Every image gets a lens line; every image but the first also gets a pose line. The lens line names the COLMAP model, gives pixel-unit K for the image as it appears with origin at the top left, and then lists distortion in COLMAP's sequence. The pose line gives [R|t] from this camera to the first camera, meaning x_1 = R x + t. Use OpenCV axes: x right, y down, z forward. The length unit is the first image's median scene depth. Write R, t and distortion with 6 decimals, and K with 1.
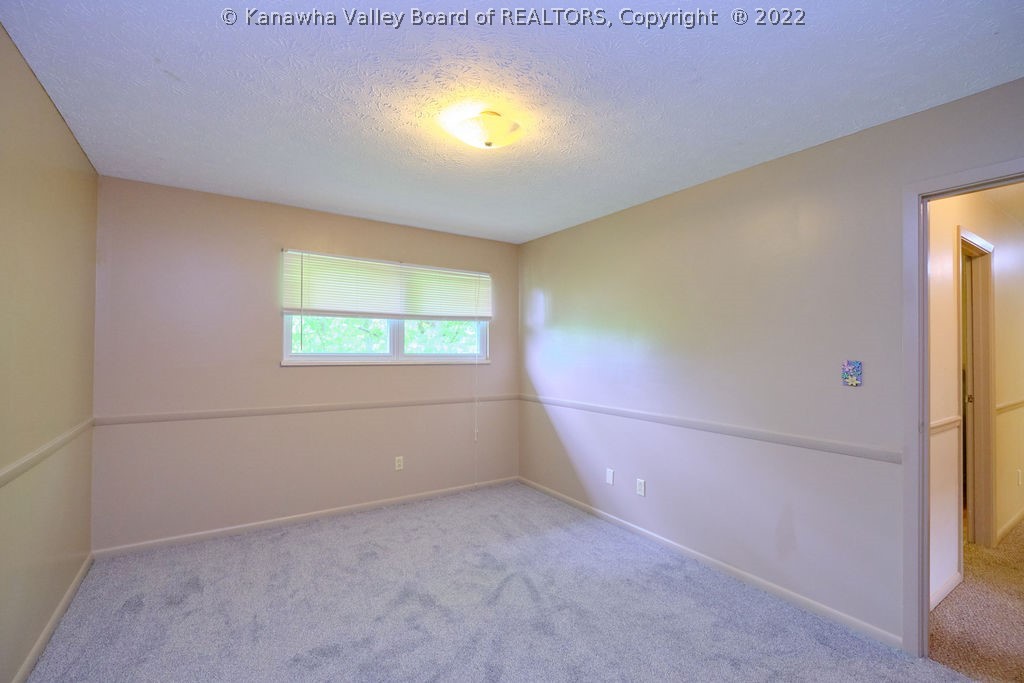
lens RADIAL K [[444.8, 0, 513.4], [0, 444.8, 342.1], [0, 0, 1]] dist [-0.001972, -0.000055]
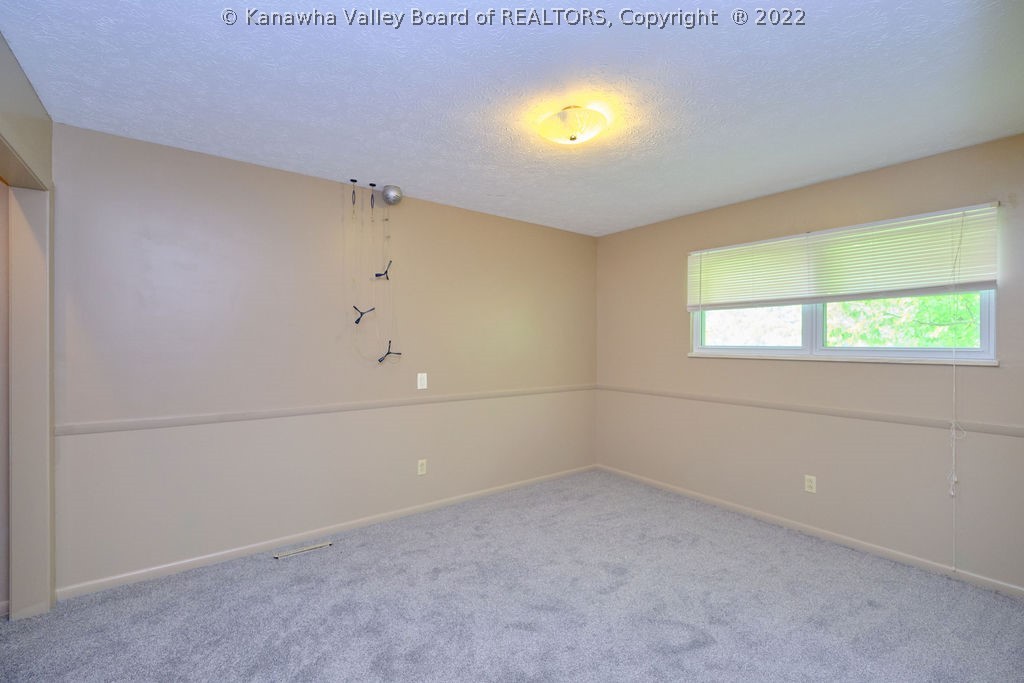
lens RADIAL K [[444.8, 0, 513.4], [0, 444.8, 342.1], [0, 0, 1]] dist [-0.001972, -0.000055]
pose [[0.073164, -0.008281, -0.997286, 0.563886], [0.016463, 0.999839, -0.007095, 0.016105], [0.997184, -0.015899, 0.073289, 0.463276]]
